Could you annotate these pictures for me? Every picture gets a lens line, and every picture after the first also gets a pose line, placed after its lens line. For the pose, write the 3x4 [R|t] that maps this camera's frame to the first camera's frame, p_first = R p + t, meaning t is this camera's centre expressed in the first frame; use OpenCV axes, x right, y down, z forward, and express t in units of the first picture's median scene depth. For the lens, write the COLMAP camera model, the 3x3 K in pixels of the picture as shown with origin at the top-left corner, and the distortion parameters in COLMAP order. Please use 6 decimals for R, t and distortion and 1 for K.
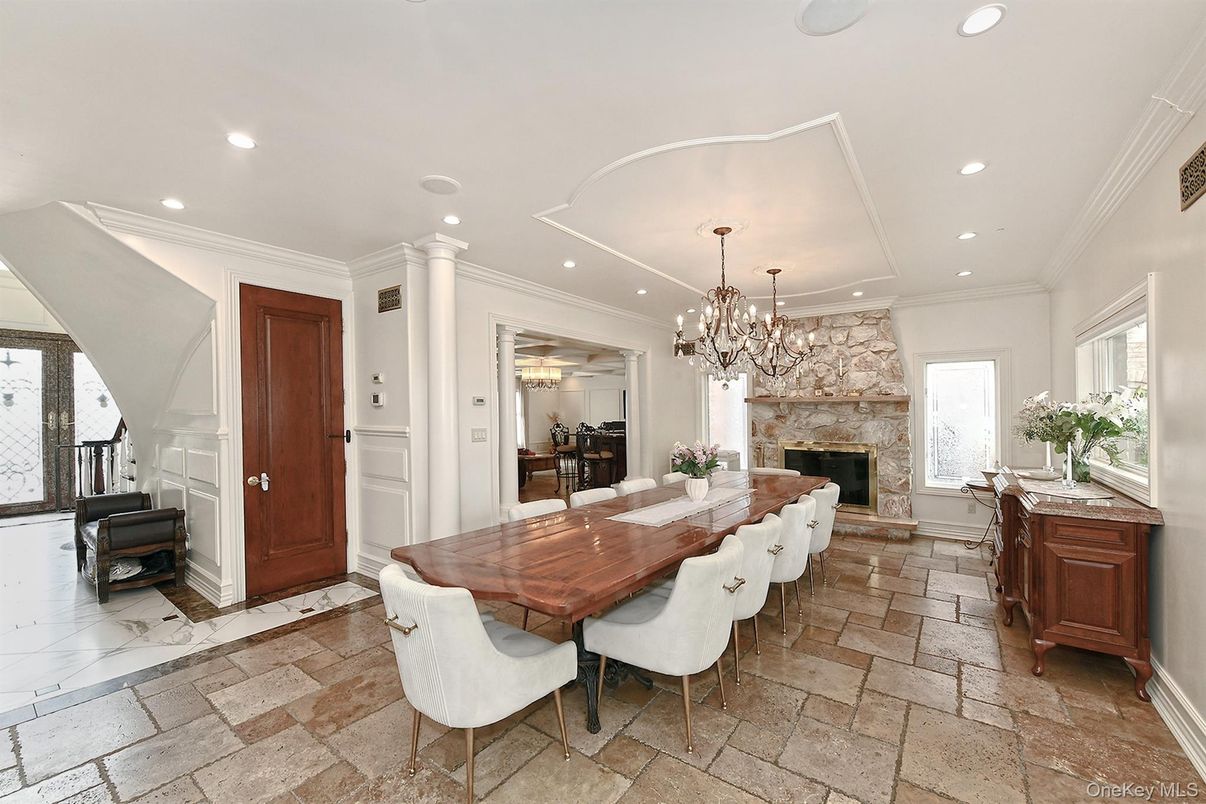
lens RADIAL K [[477.6, 0, 603.0], [0, 477.6, 402.0], [0, 0, 1]] dist [-0.000061, -0.000015]
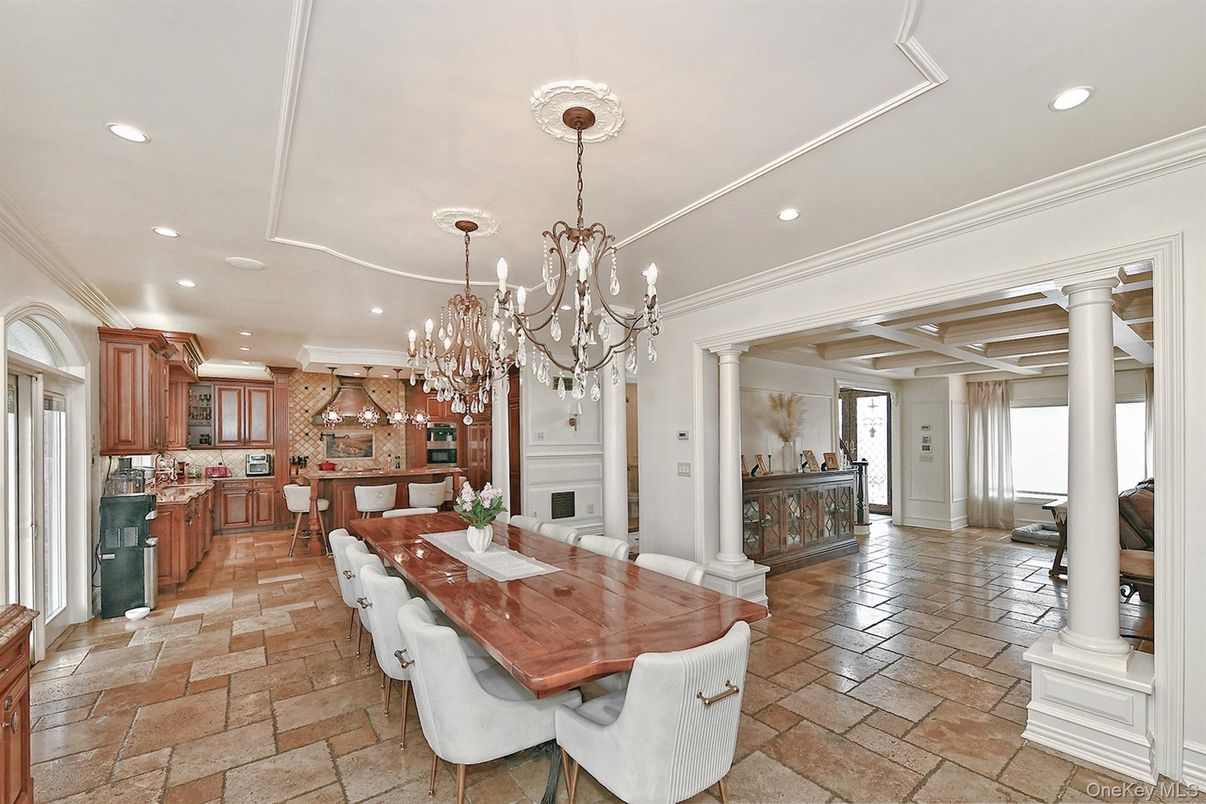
lens RADIAL K [[486.2, 0, 602.8], [0, 486.2, 439.7], [0, 0, 1]] dist [-0.000252, 0.000021]
pose [[-0.288121, 0.006497, -0.957572, 1.129809], [0.018929, 0.999820, 0.001088, 0.004268], [0.957407, -0.017813, -0.288192, 1.680030]]
